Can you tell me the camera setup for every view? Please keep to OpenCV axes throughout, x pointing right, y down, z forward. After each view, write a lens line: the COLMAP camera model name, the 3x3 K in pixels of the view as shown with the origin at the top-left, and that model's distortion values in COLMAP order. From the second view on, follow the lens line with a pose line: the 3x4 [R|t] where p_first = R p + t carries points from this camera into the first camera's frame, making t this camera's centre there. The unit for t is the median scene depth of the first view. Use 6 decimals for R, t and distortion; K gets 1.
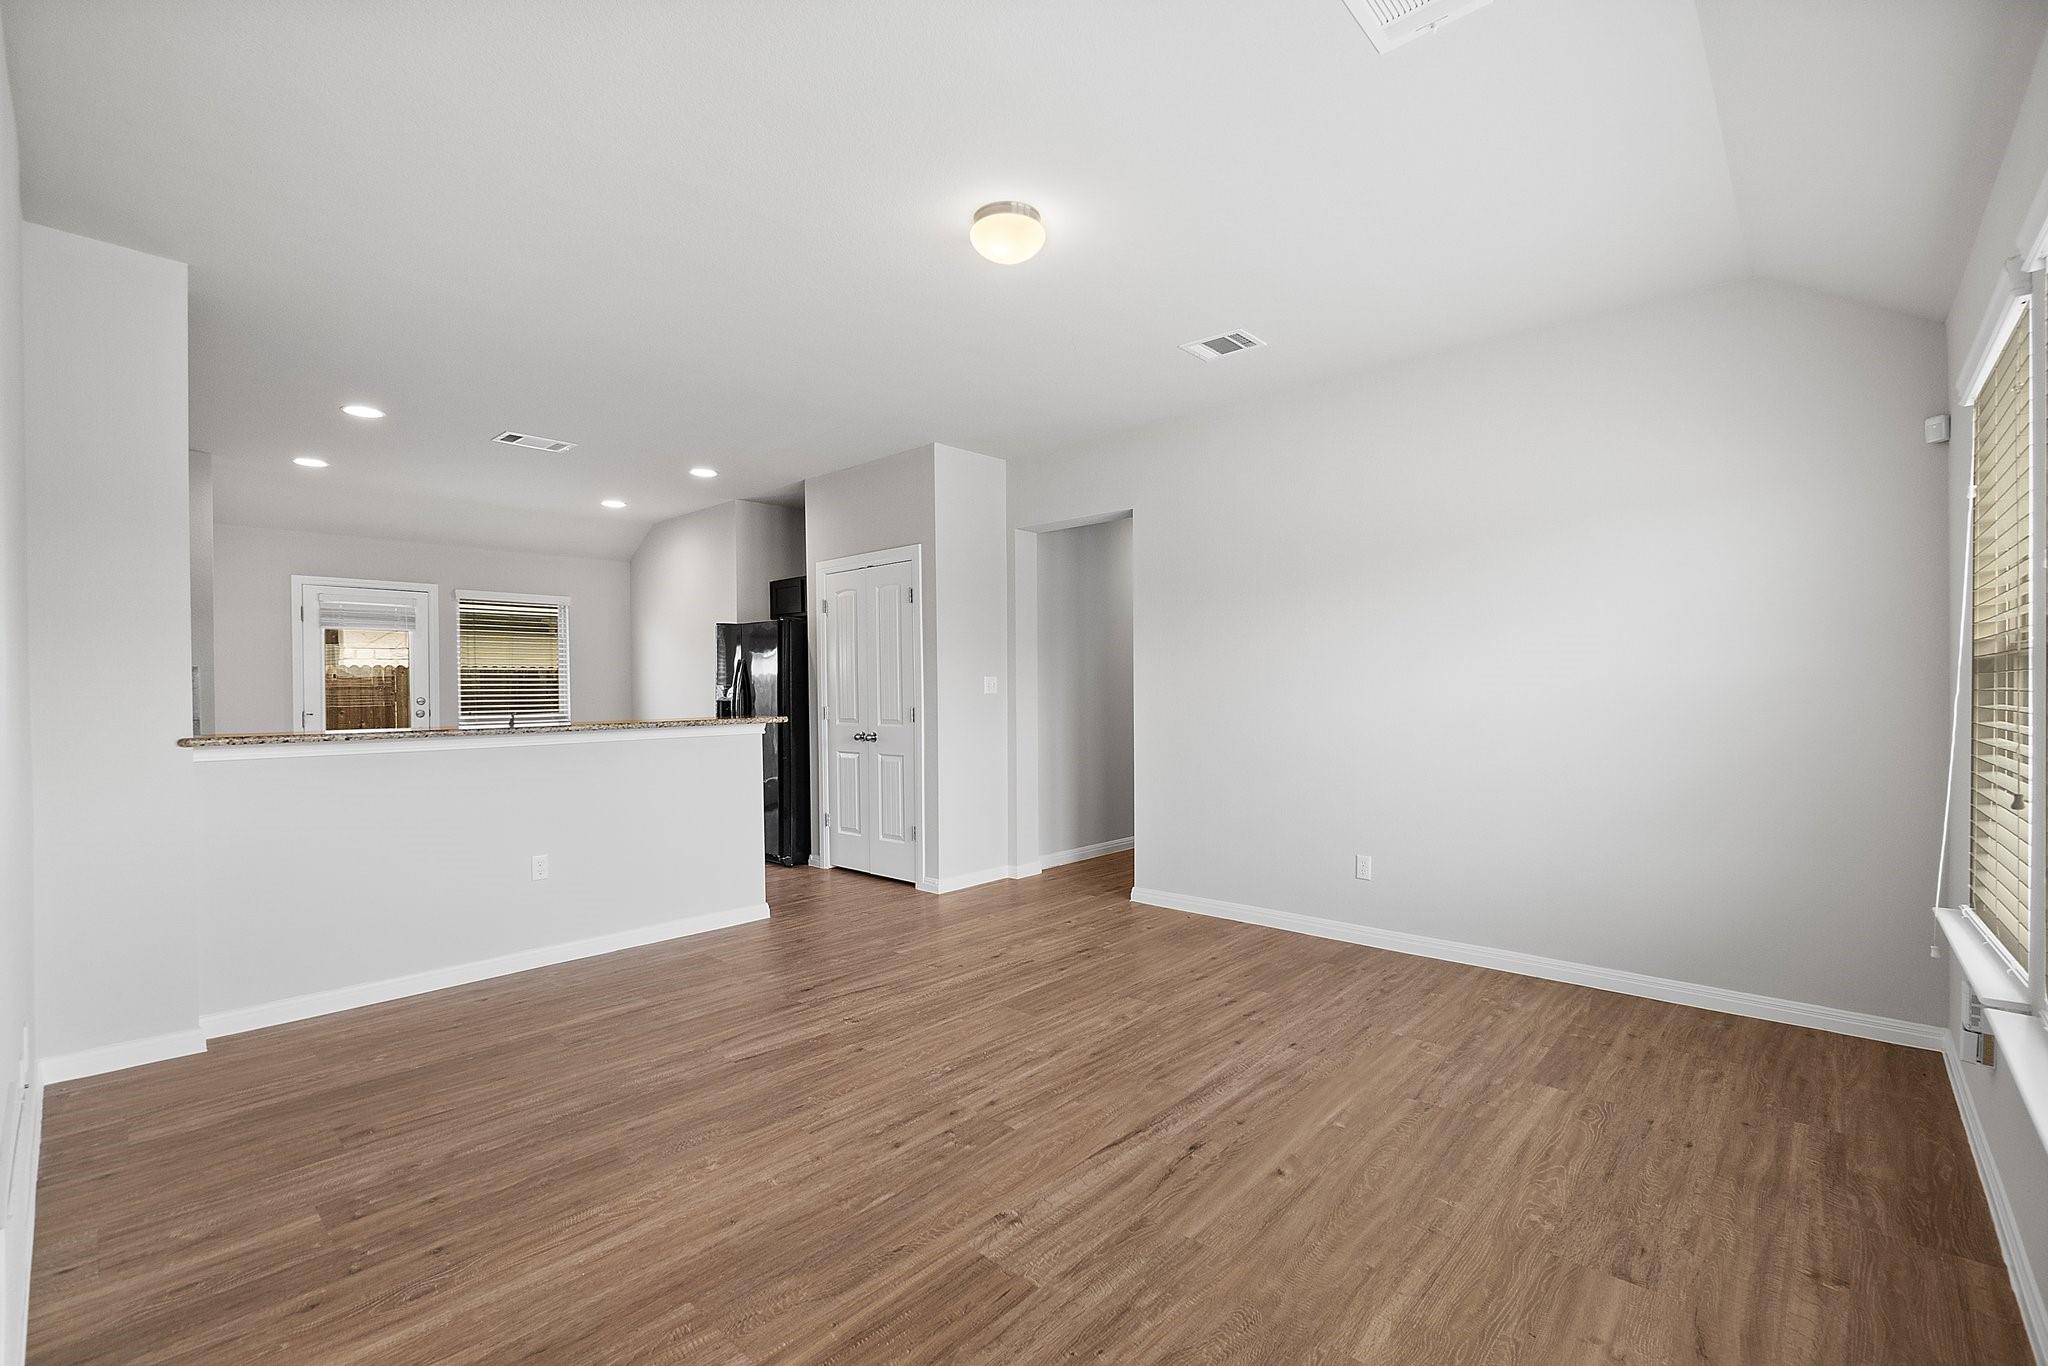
lens RADIAL K [[896.1, 0, 1019.3], [0, 896.1, 693.8], [0, 0, 1]] dist [-0.020158, 0.002106]
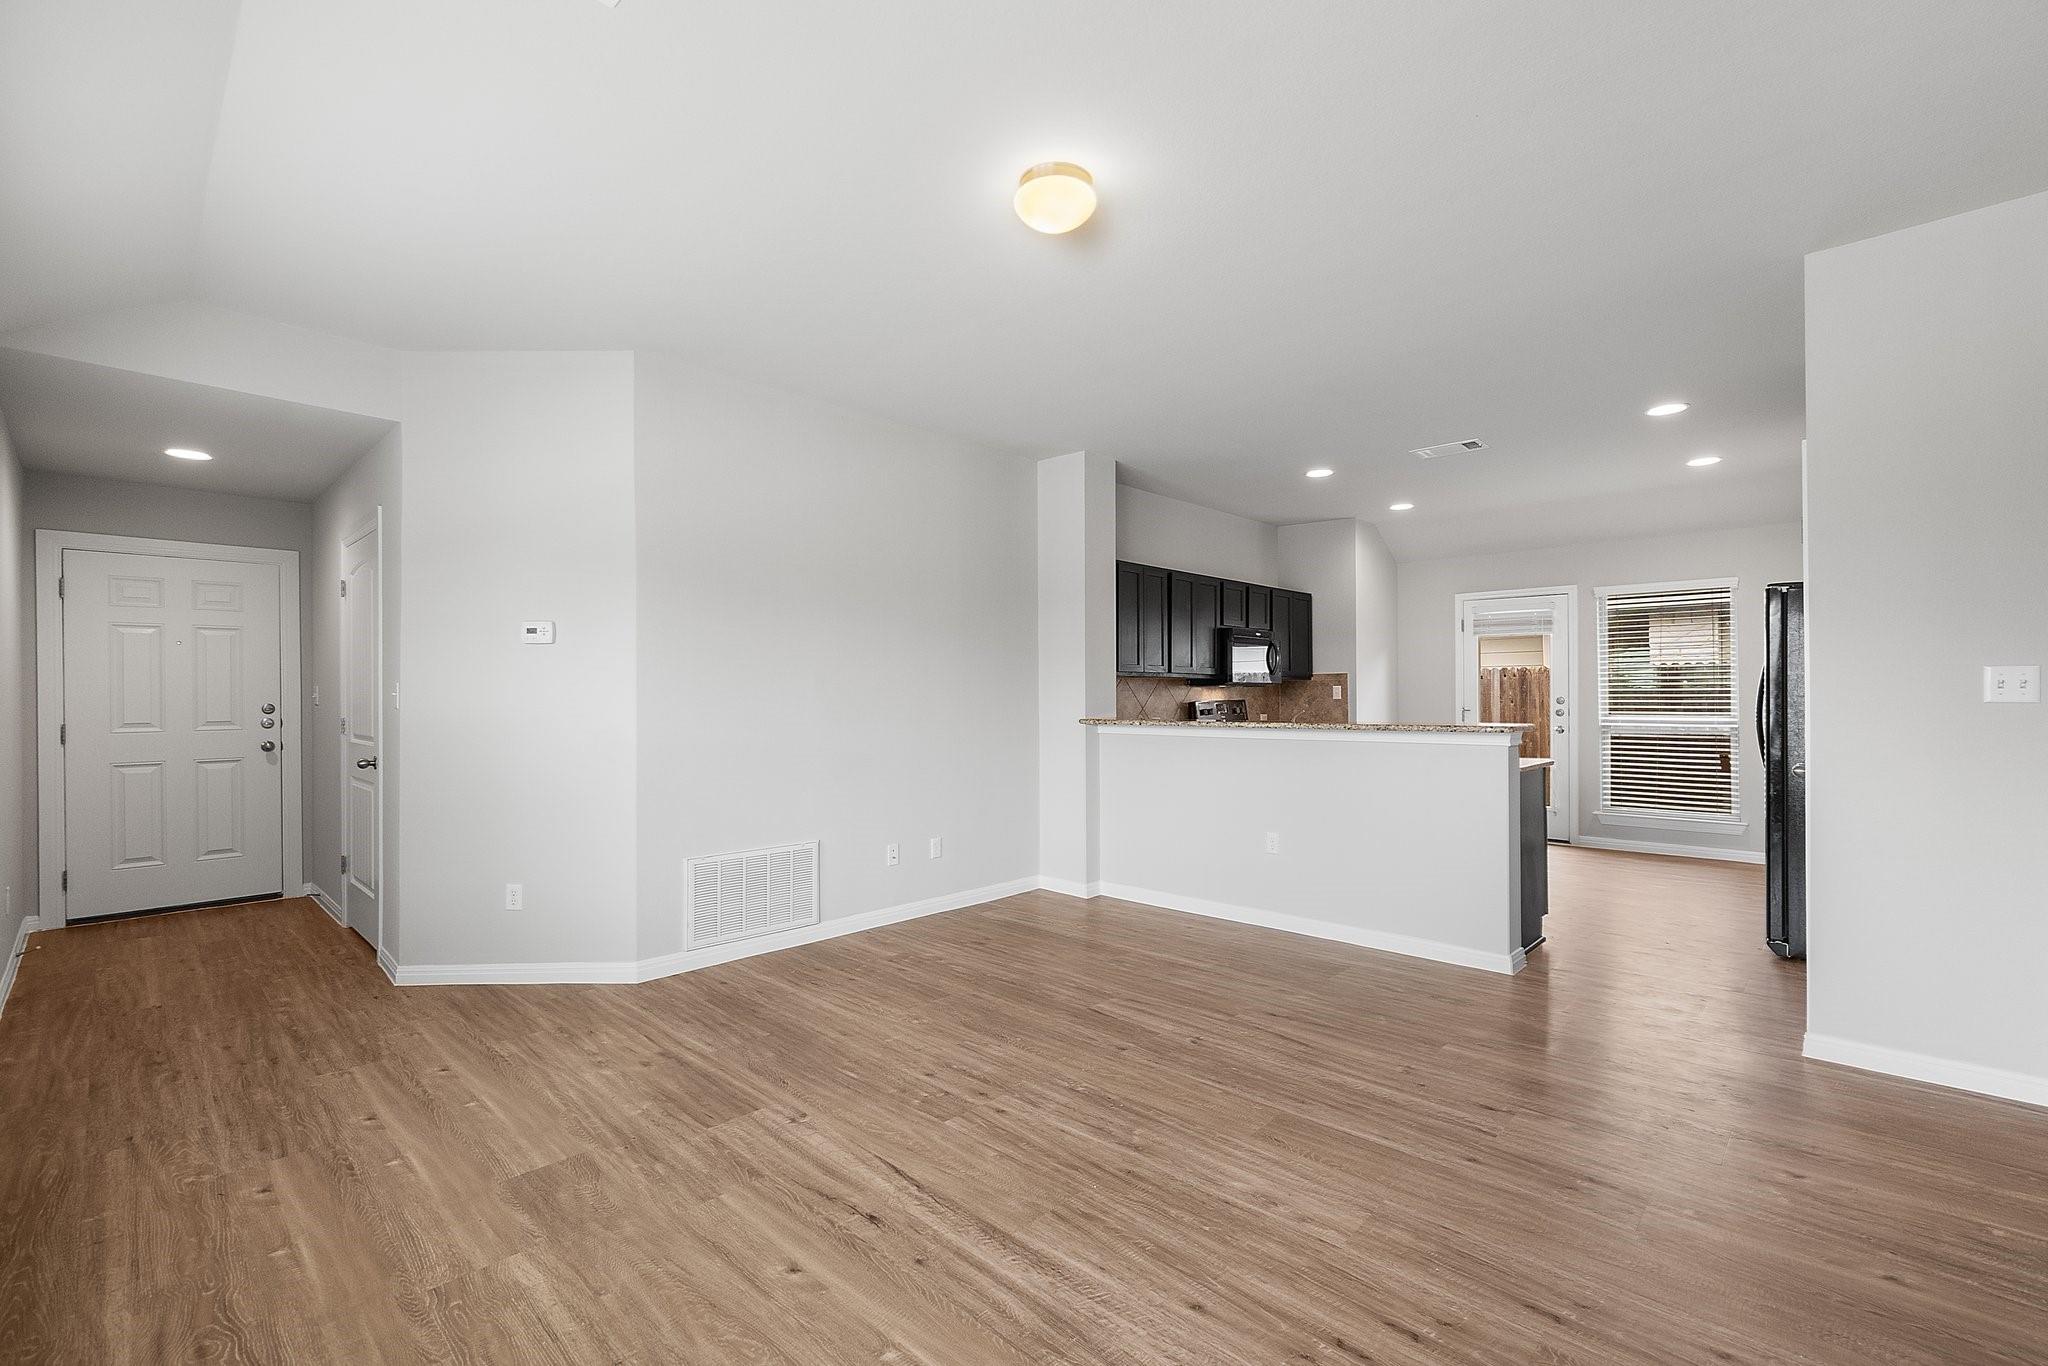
lens RADIAL K [[888.6, 0, 1030.1], [0, 888.6, 693.4], [0, 0, 1]] dist [-0.004382, 0.001406]
pose [[-0.019291, 0.007393, -0.999787, 0.793355], [-0.001668, 0.999971, 0.007427, -0.013792], [0.999813, 0.001811, -0.019278, 0.869270]]
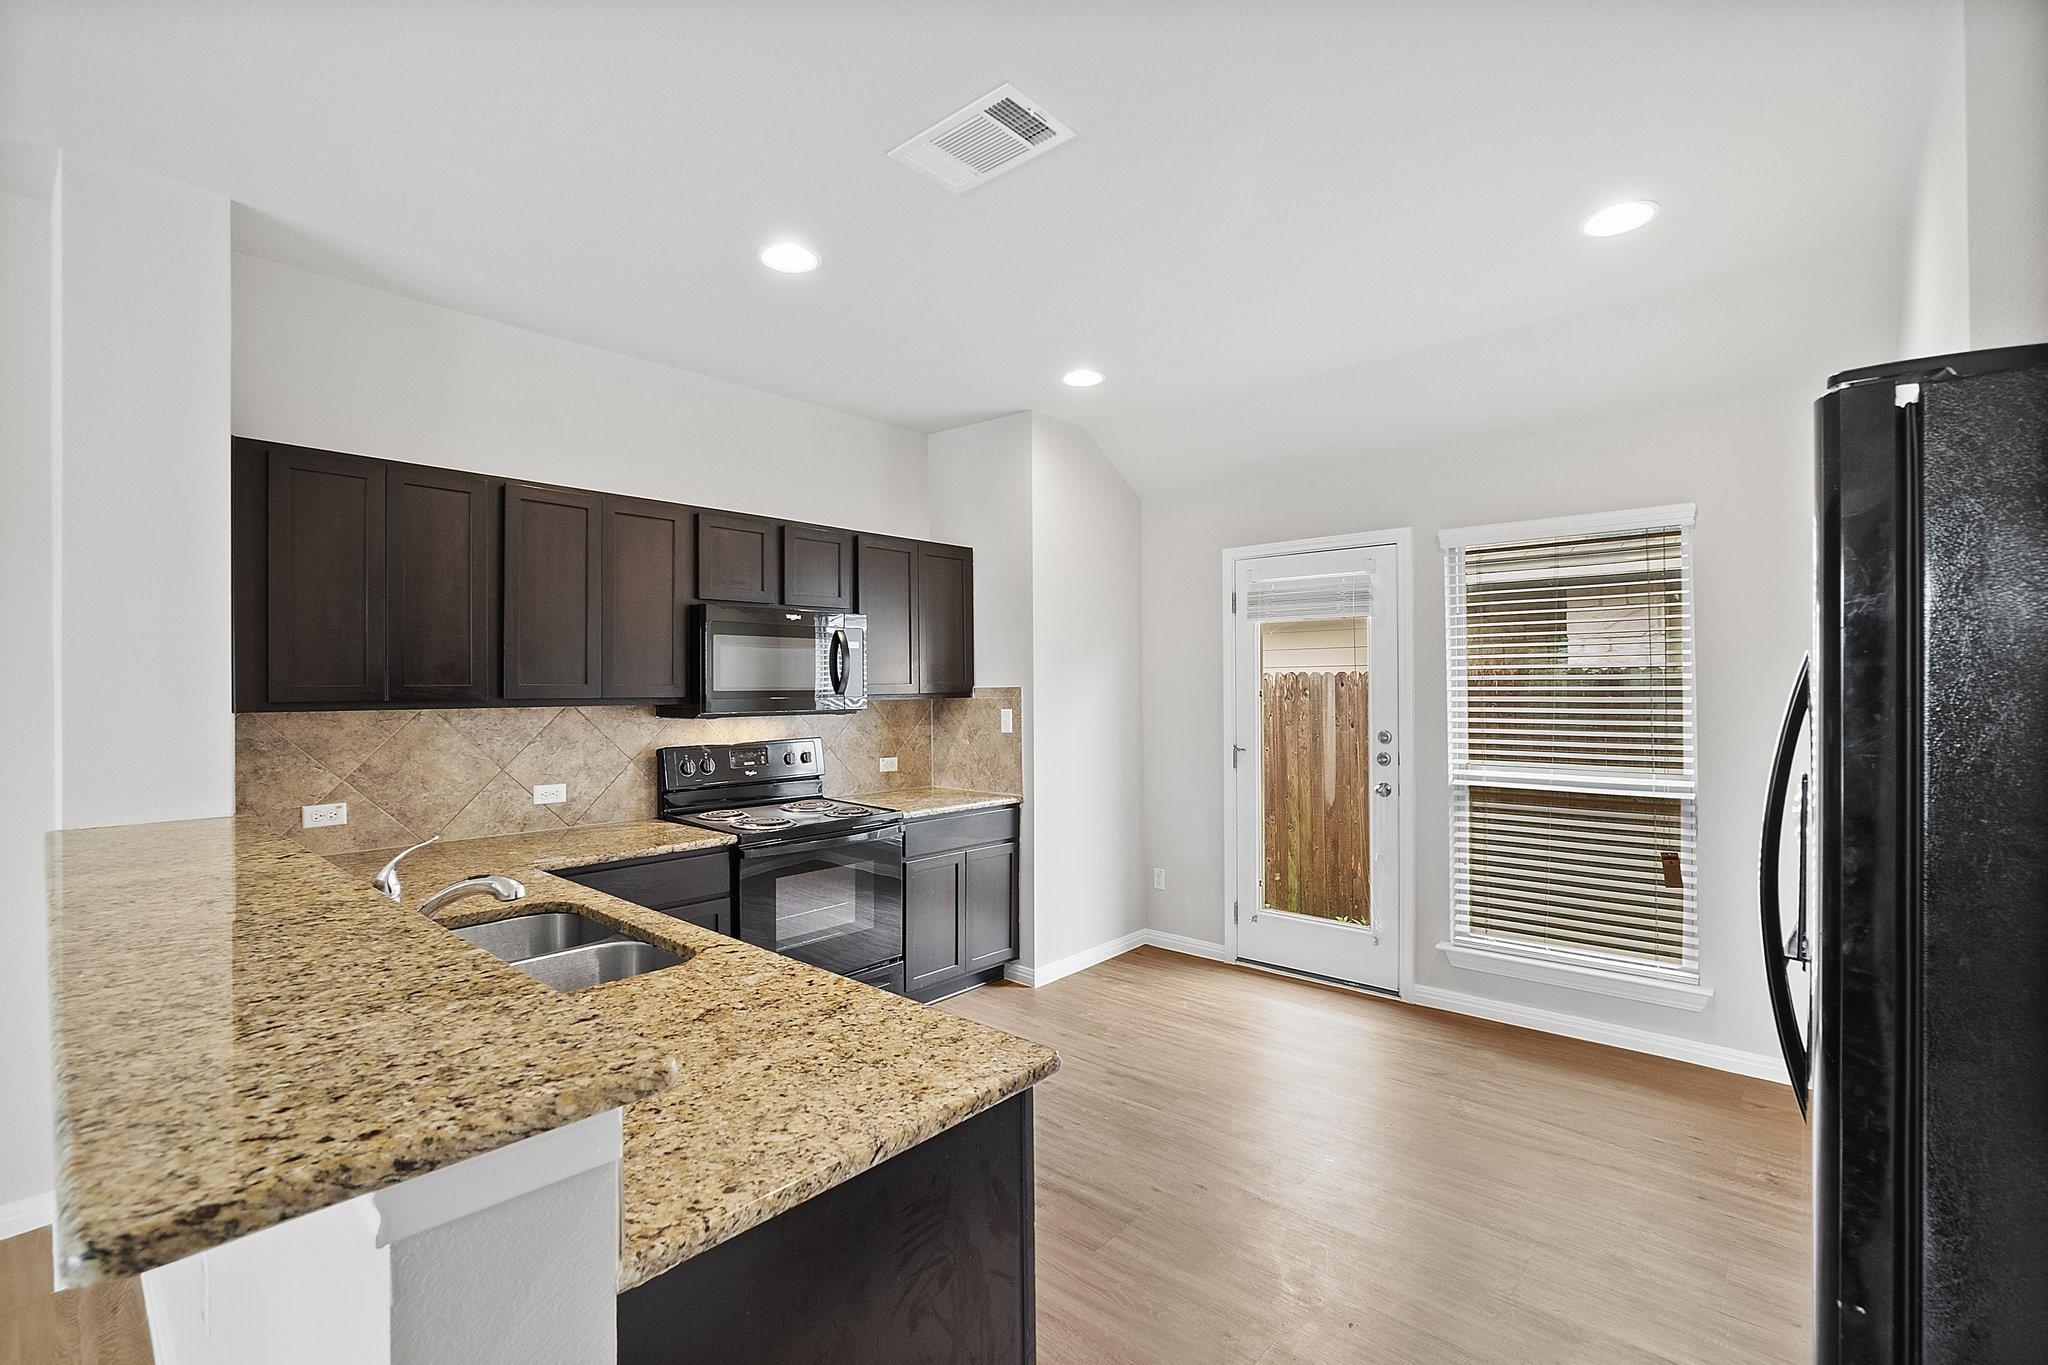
lens RADIAL K [[896.1, 0, 1024.3], [0, 896.1, 683.7], [0, 0, 1]] dist [-0.020158, 0.002106]
pose [[0.011498, 0.007628, -0.999905, -0.222171], [-0.000006, 0.999971, 0.007628, -0.065368], [0.999934, -0.000081, 0.011498, 1.639409]]
